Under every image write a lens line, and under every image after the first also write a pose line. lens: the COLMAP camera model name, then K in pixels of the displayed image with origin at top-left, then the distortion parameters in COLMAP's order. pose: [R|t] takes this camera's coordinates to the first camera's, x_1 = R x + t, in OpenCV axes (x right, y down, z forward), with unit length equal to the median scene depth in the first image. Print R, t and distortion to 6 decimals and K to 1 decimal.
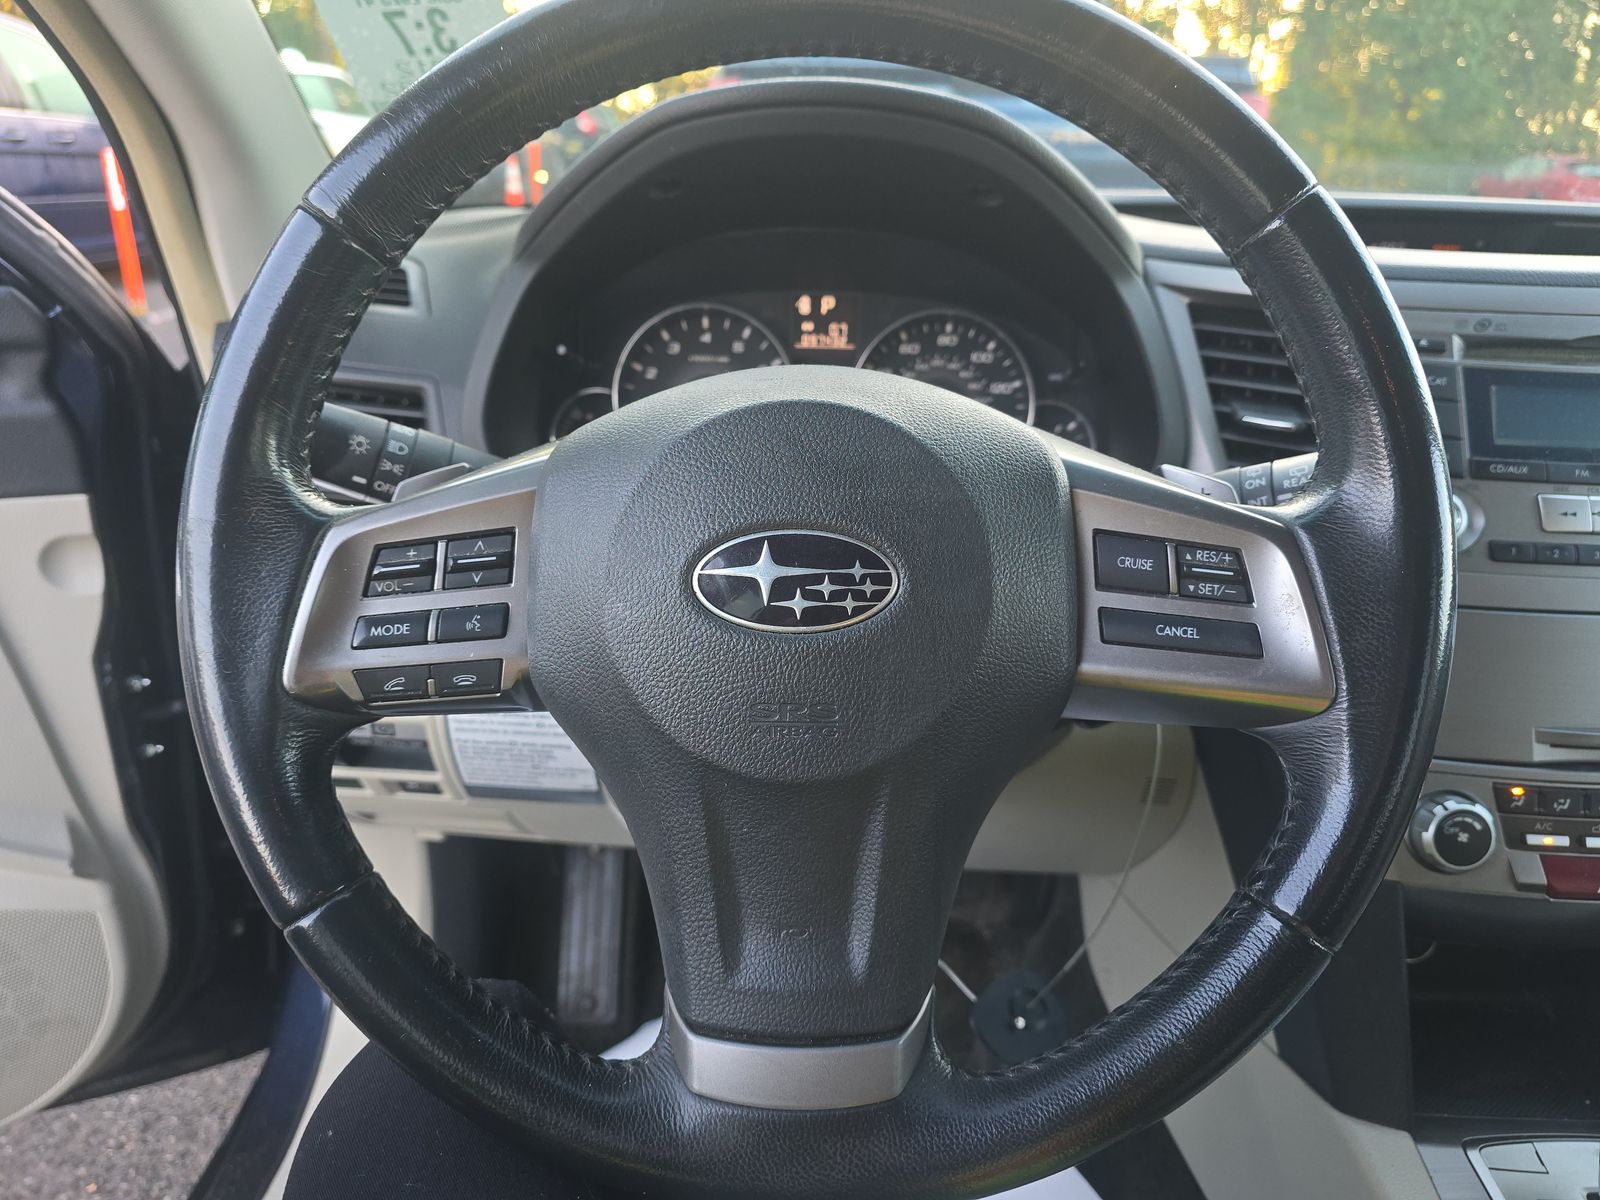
lens RADIAL K [[1115.5, 0, 800.0], [0, 1115.5, 600.0], [0, 0, 1]] dist [0.003192, 0.001203]
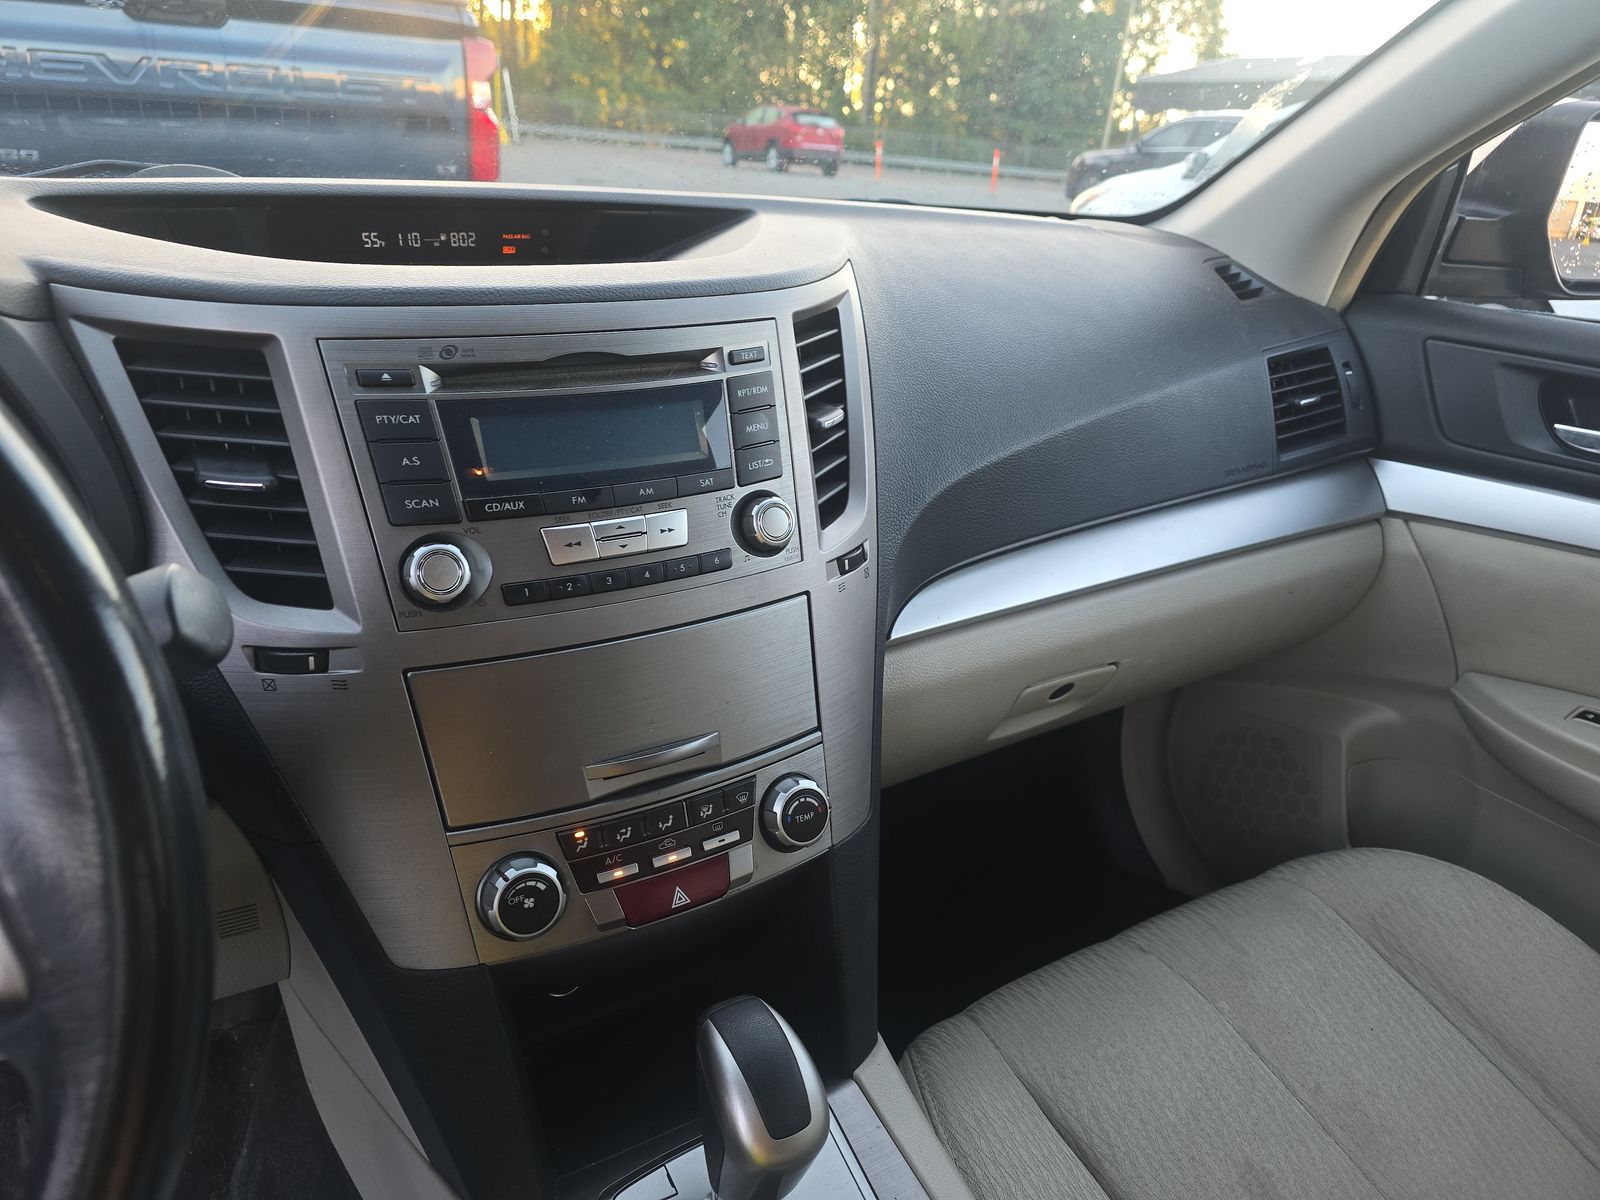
lens RADIAL K [[1095.1, 0, 800.0], [0, 1095.1, 600.0], [0, 0, 1]] dist [0.025144, -0.000049]
pose [[0.846341, -0.194977, 0.495672, 0.366100], [0.167315, 0.980806, 0.100125, -0.089127], [-0.505680, -0.001807, 0.862719, 0.084834]]
